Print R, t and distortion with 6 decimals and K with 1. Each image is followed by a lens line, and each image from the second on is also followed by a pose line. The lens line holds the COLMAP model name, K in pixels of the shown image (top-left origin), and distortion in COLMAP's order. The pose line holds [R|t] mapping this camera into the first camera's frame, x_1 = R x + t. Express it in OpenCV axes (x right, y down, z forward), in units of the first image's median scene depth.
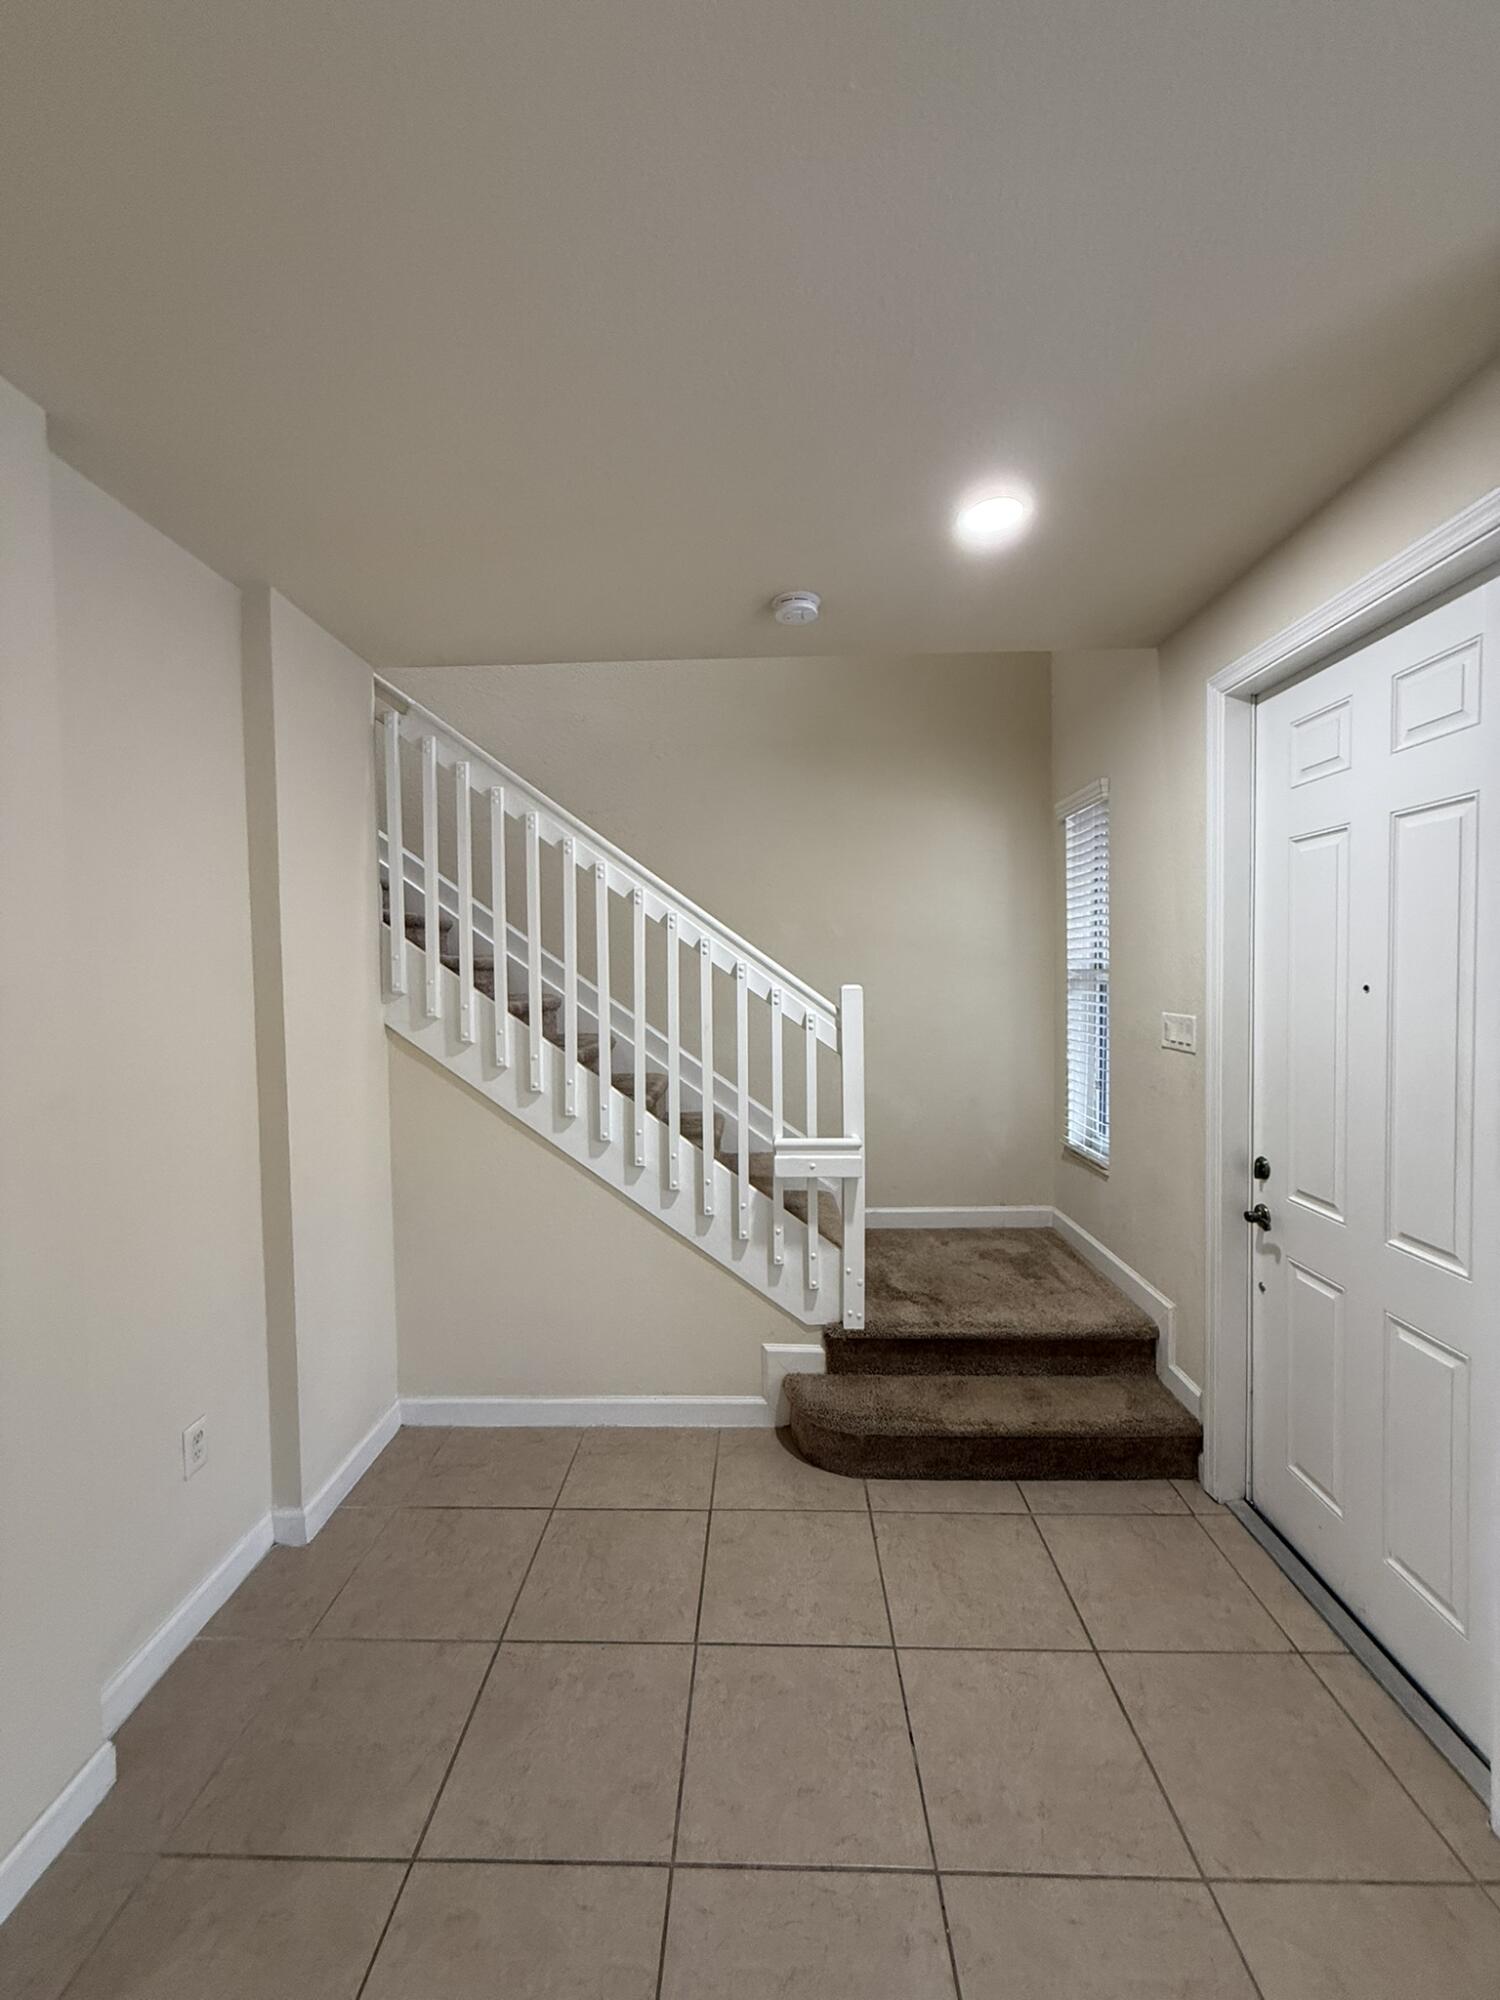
lens RADIAL K [[798.2, 0, 743.4], [0, 798.2, 993.4], [0, 0, 1]] dist [-0.002789, 0.001080]
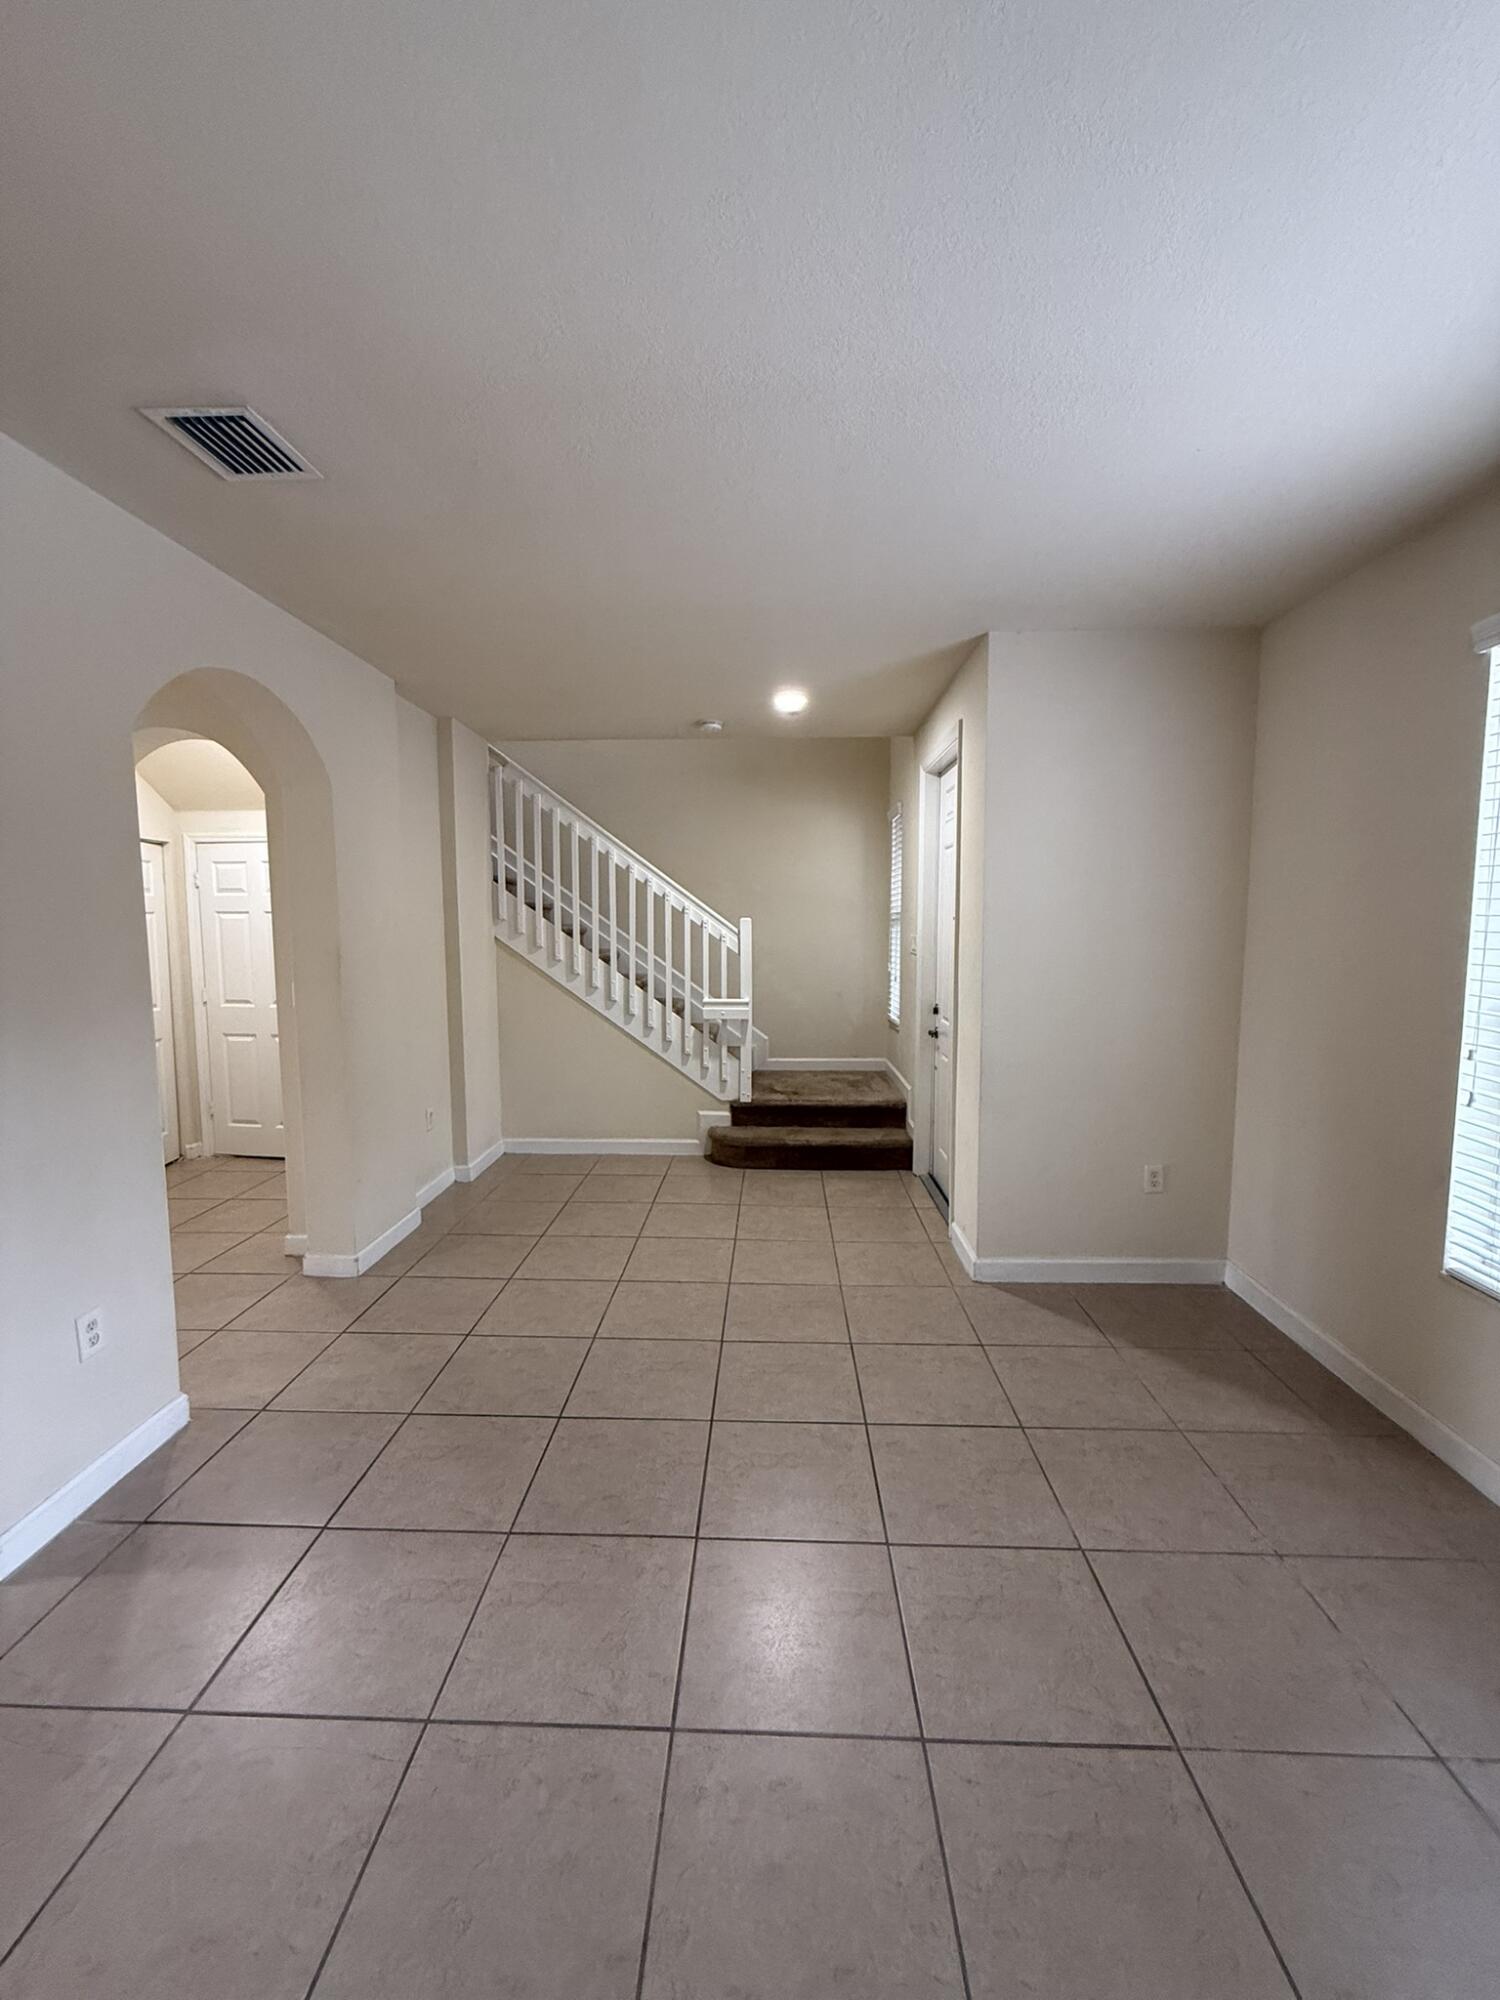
lens RADIAL K [[798.2, 0, 743.6], [0, 798.2, 987.7], [0, 0, 1]] dist [-0.002789, 0.001080]
pose [[0.999851, 0.012558, -0.011817, 0.151432], [-0.011880, 0.998372, 0.055780, 0.047280], [0.012498, -0.055631, 0.998373, -0.854845]]
